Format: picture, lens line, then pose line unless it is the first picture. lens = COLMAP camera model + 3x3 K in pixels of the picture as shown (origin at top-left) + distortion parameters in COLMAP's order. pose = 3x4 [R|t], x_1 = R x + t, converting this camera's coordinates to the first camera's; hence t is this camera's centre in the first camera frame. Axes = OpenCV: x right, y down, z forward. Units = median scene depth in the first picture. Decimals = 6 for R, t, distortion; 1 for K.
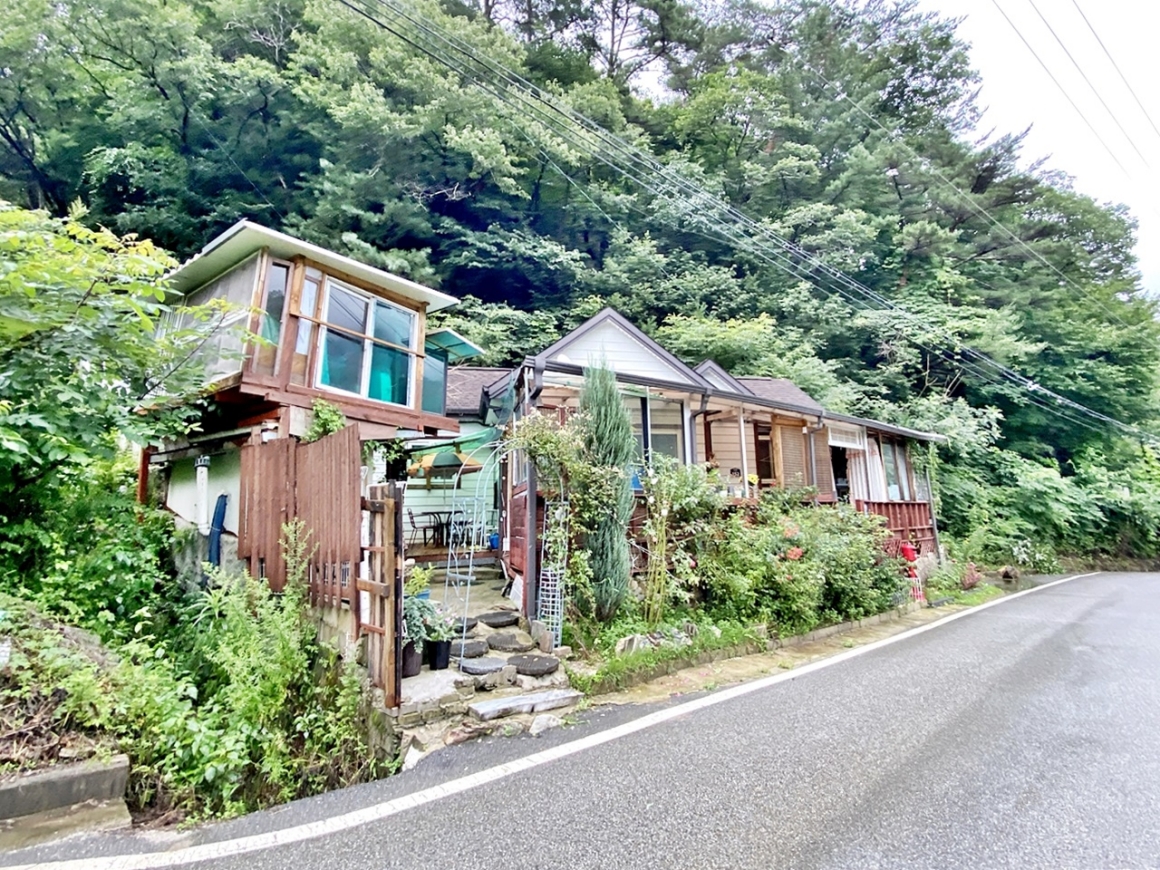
lens RADIAL K [[587.6, 0, 578.5], [0, 587.6, 434.3], [0, 0, 1]] dist [0.001582, -0.008728]
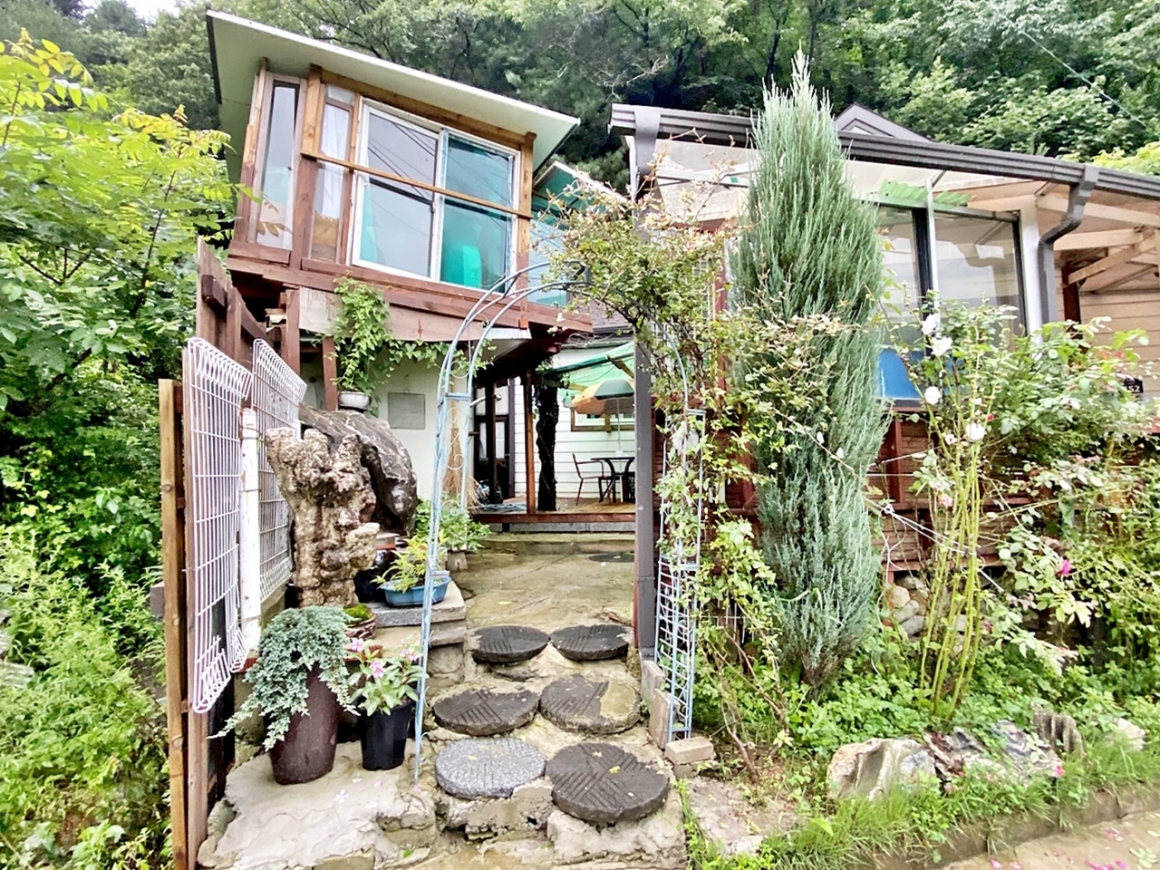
lens RADIAL K [[587.6, 0, 556.7], [0, 587.6, 433.9], [0, 0, 1]] dist [0.001582, -0.008728]
pose [[0.890366, -0.020005, -0.454806, 0.072580], [0.050926, 0.997140, 0.055837, 0.092977], [0.452388, -0.072877, 0.888839, 0.504058]]
